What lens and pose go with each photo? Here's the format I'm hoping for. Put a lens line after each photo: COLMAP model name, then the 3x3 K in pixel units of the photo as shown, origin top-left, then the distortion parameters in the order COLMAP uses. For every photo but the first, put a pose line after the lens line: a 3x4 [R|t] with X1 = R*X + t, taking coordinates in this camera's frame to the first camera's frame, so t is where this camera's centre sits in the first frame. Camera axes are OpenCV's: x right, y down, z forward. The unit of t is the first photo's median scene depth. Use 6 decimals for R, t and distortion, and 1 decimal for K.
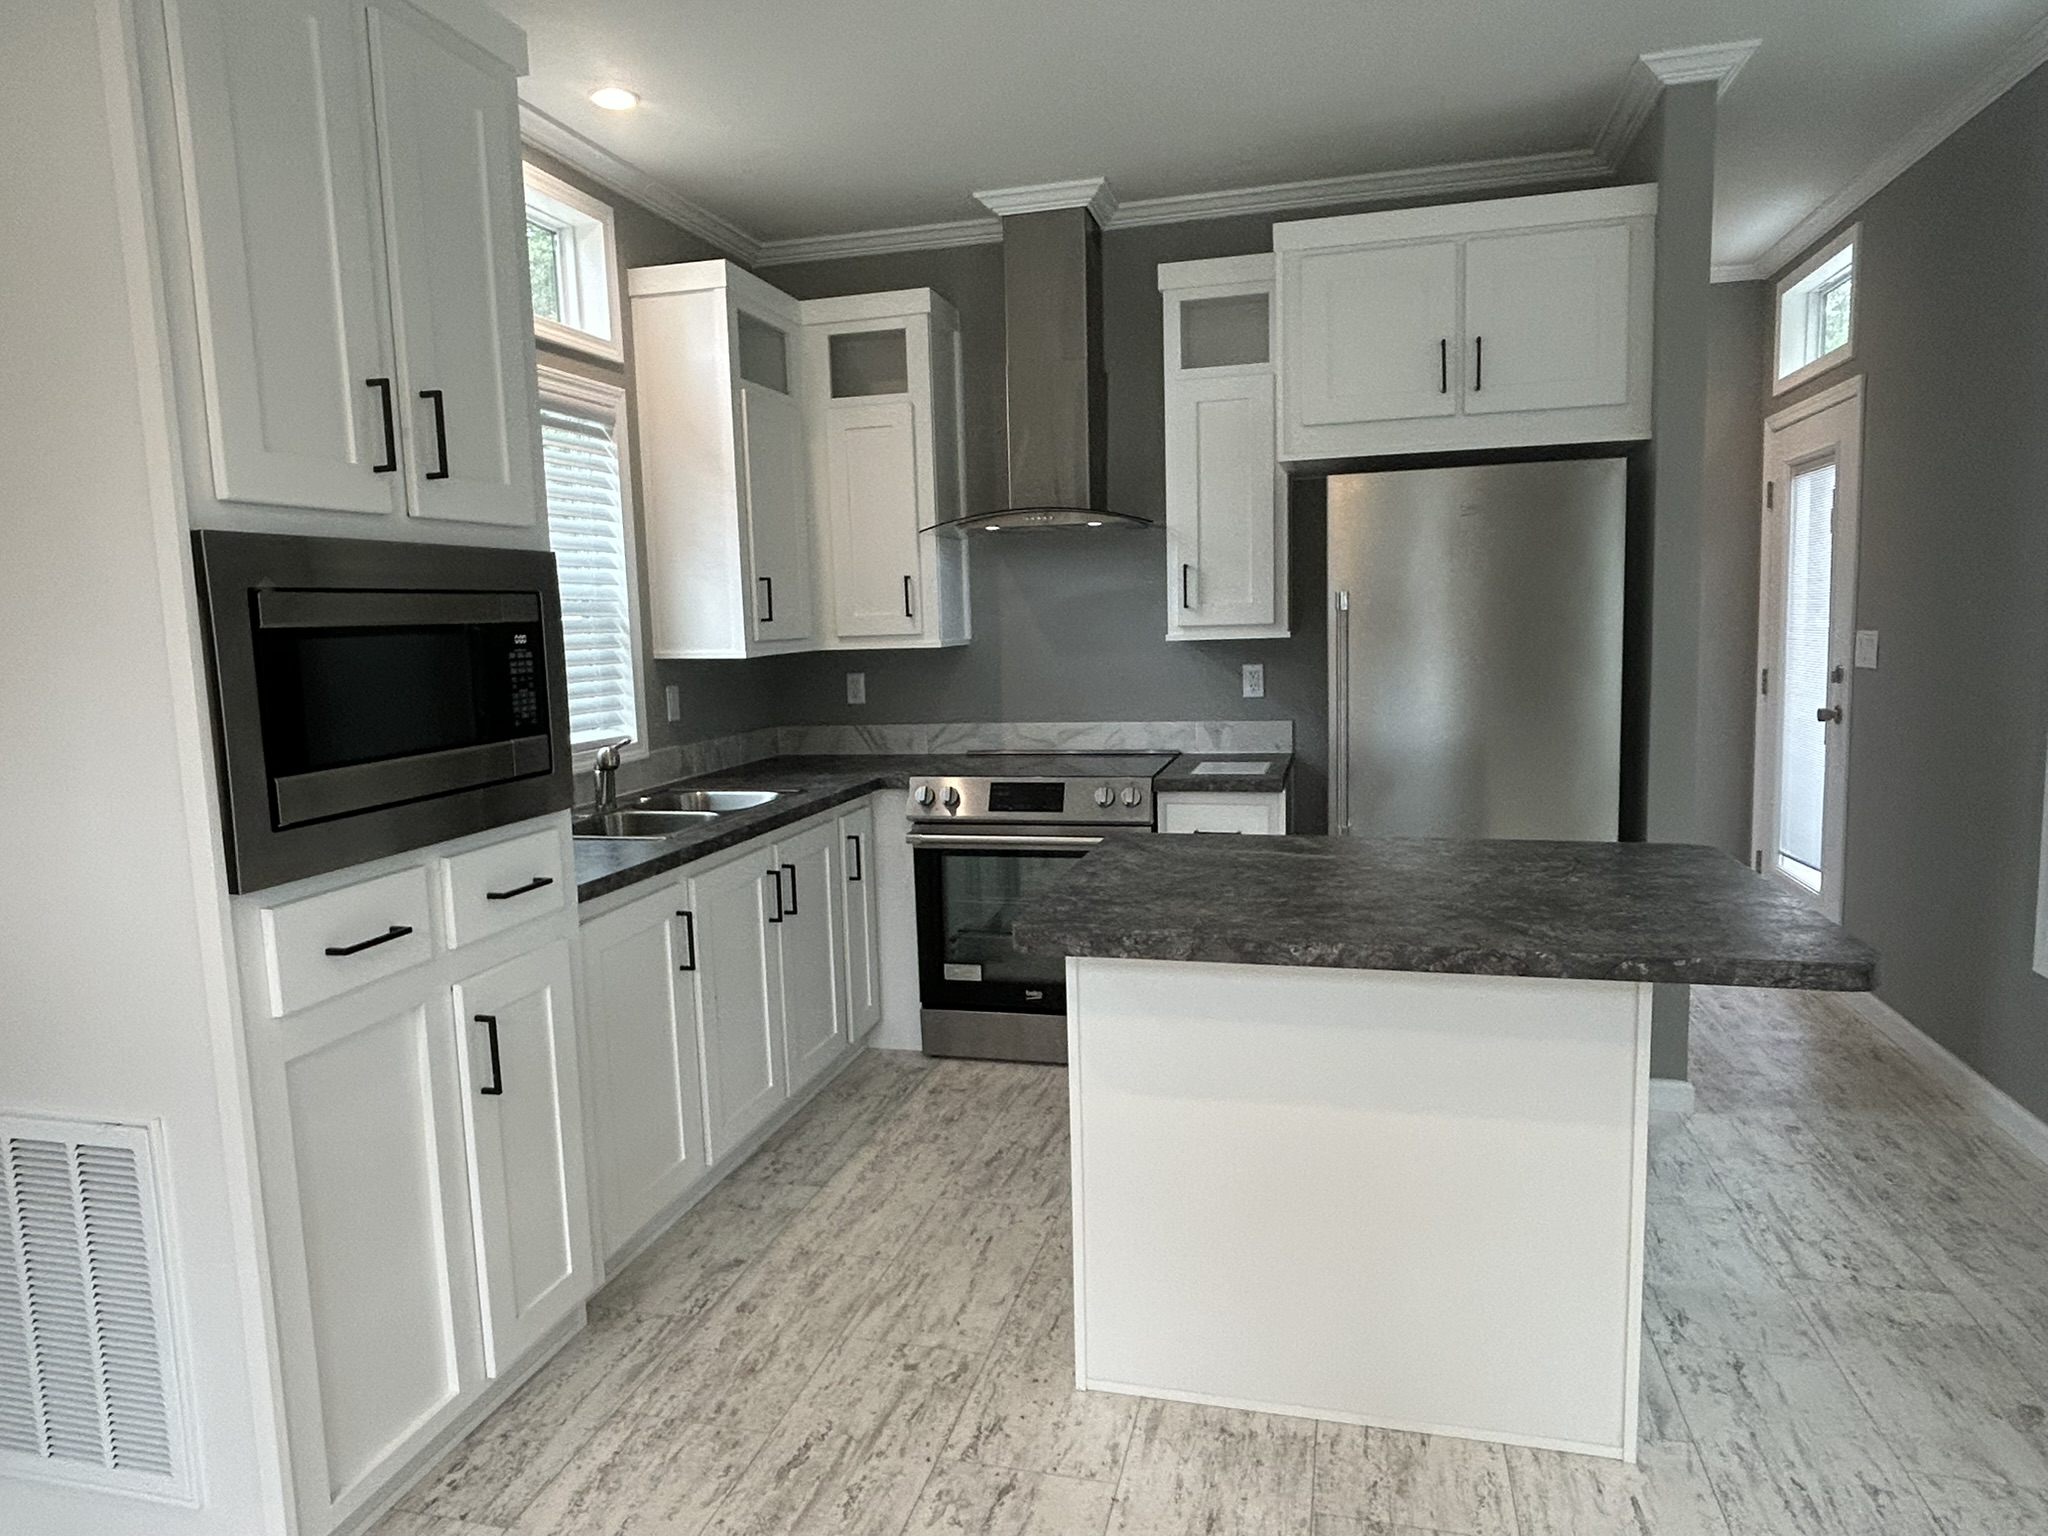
lens RADIAL K [[1264.1, 0, 1015.0], [0, 1264.1, 768.4], [0, 0, 1]] dist [0.004442, -0.010846]
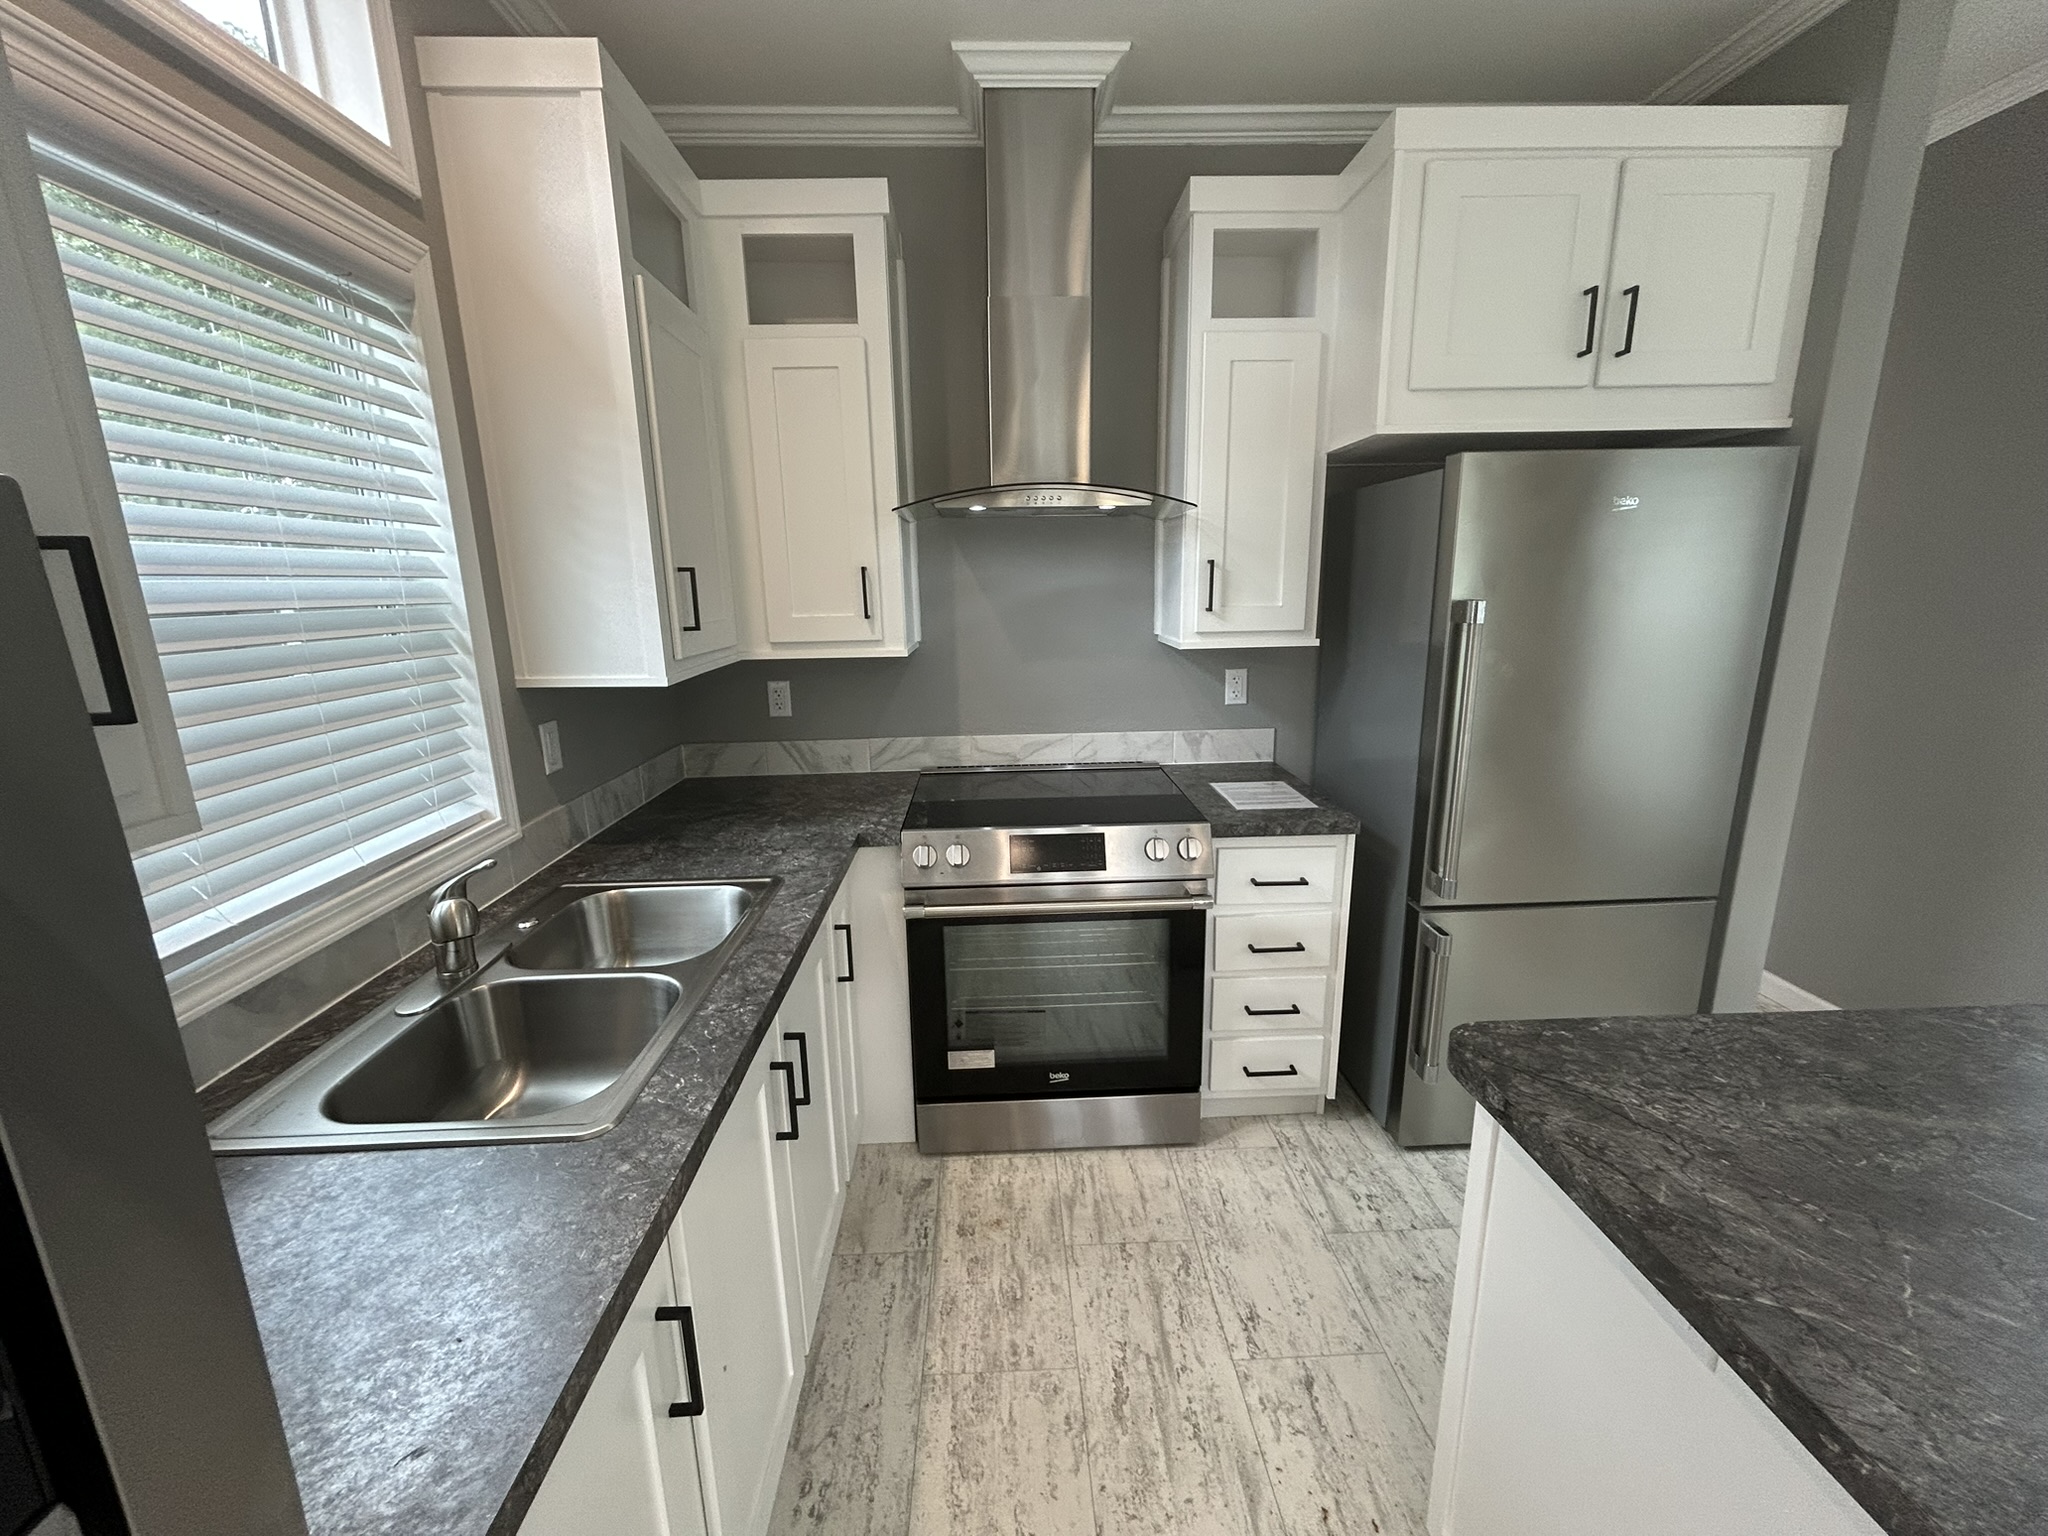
lens RADIAL K [[822.1, 0, 1017.8], [0, 822.1, 768.0], [0, 0, 1]] dist [-0.005300, 0.001464]
pose [[0.958374, -0.051892, 0.280761, -0.163442], [0.024298, 0.994601, 0.100886, -0.086712], [-0.284480, -0.089865, 0.954461, 0.529856]]
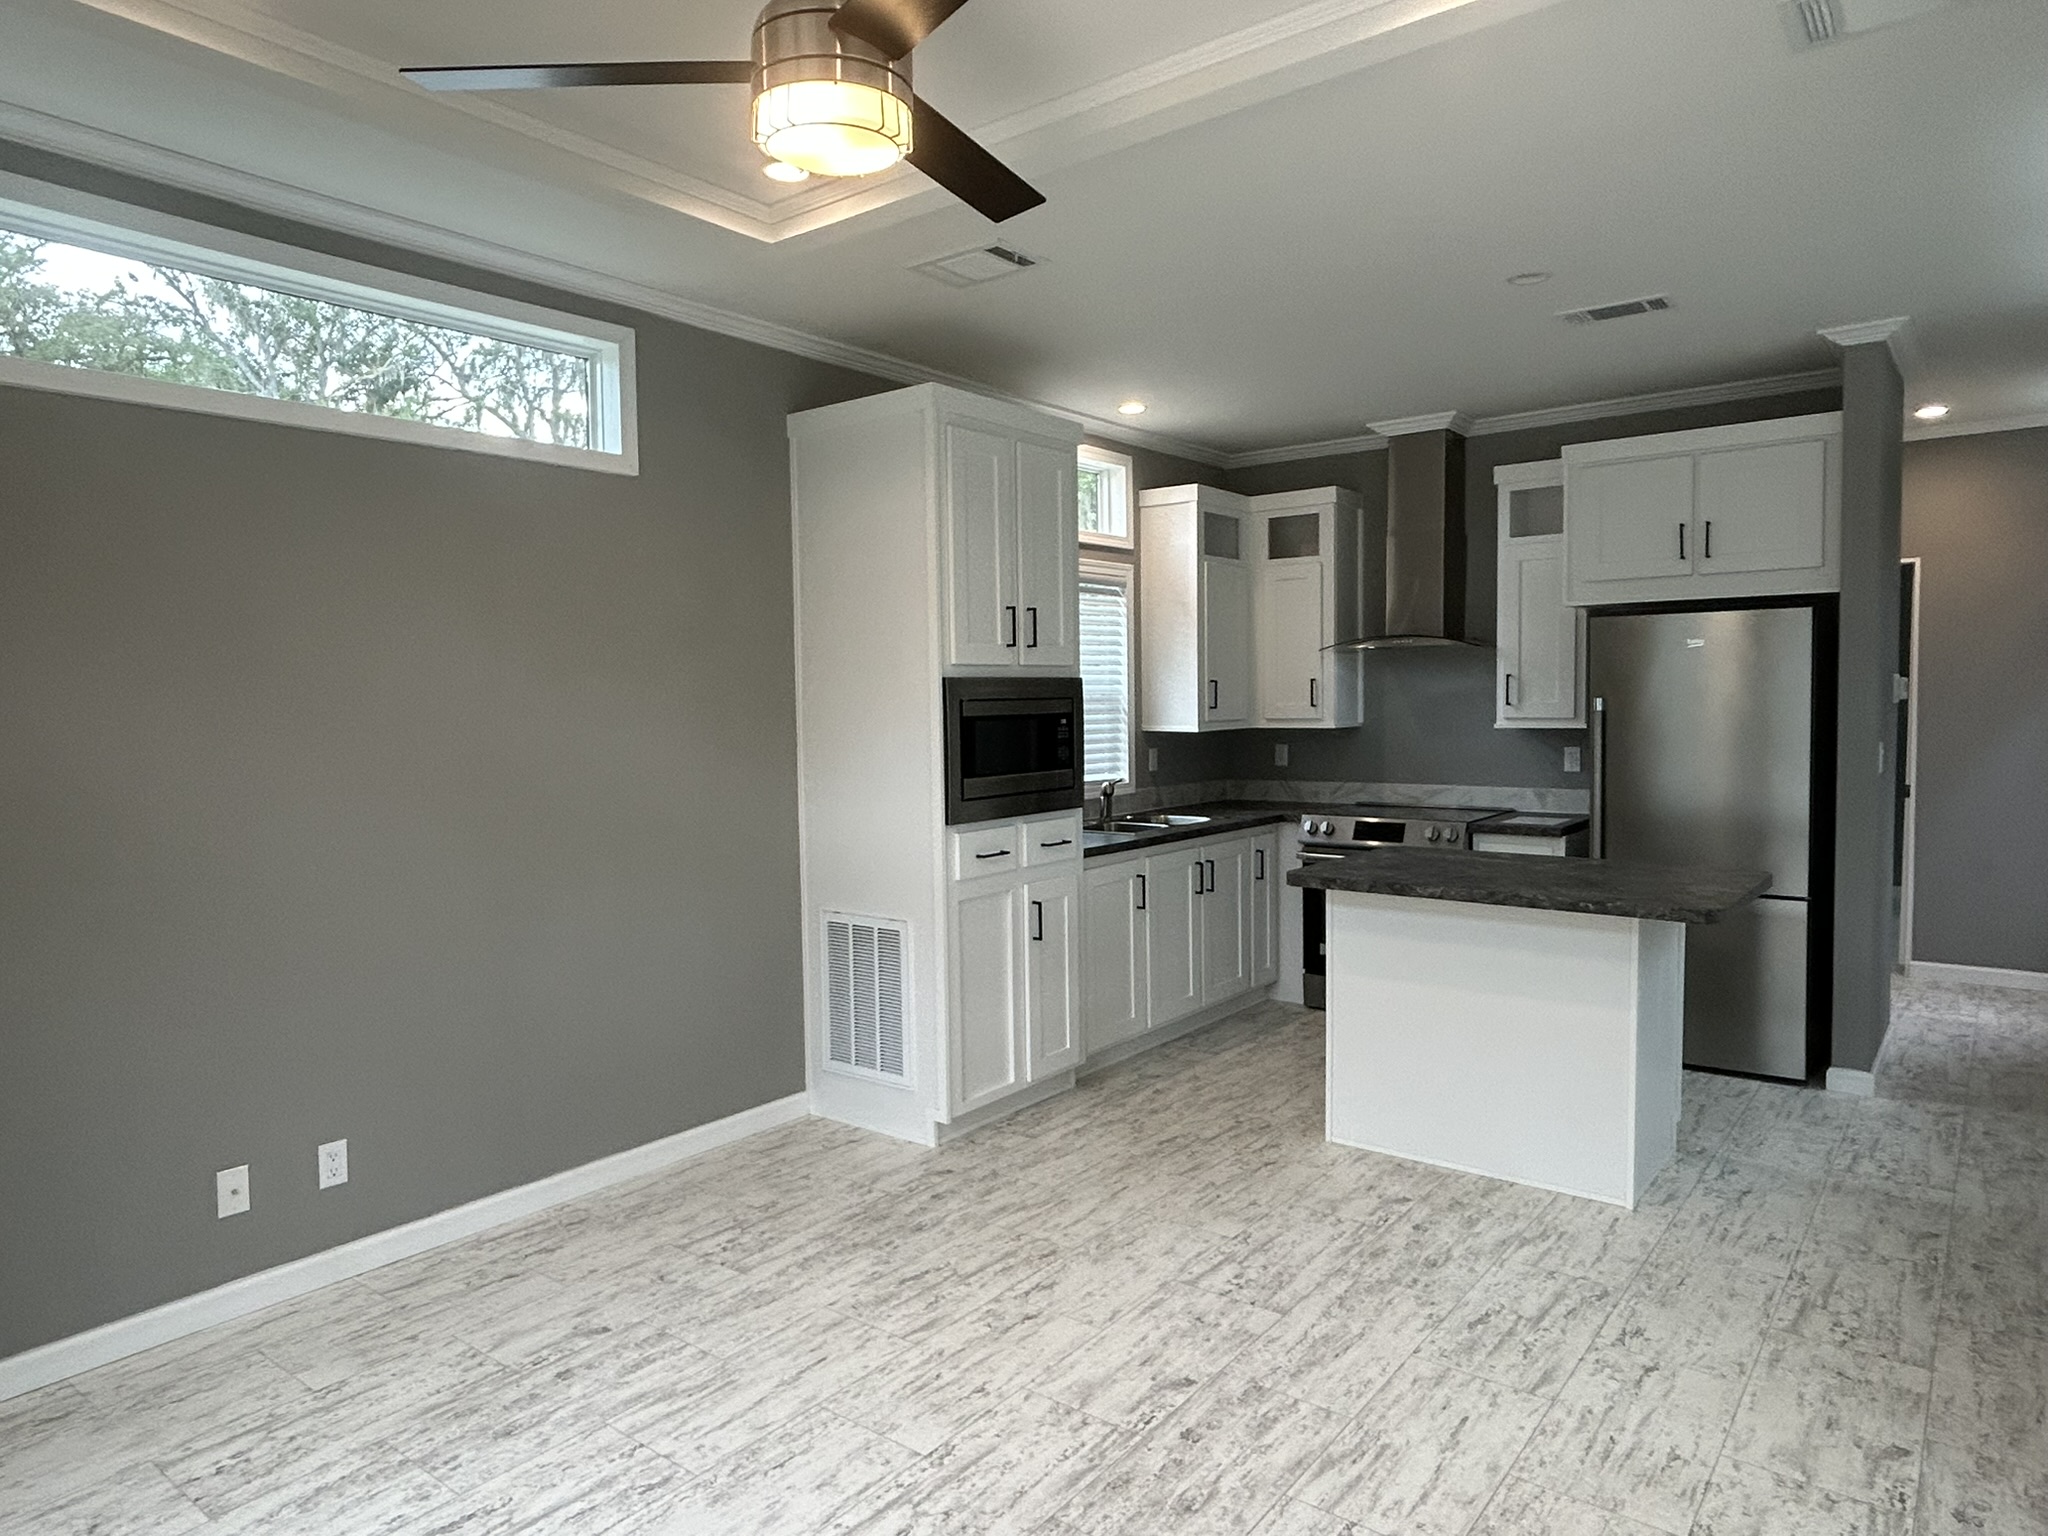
lens RADIAL K [[1264.1, 0, 1021.2], [0, 1264.1, 768.9], [0, 0, 1]] dist [0.004442, -0.010846]
pose [[0.918658, 0.039169, -0.393108, 0.207653], [-0.060753, 0.997243, -0.042609, 0.038854], [0.390355, 0.063026, 0.918505, -0.529851]]
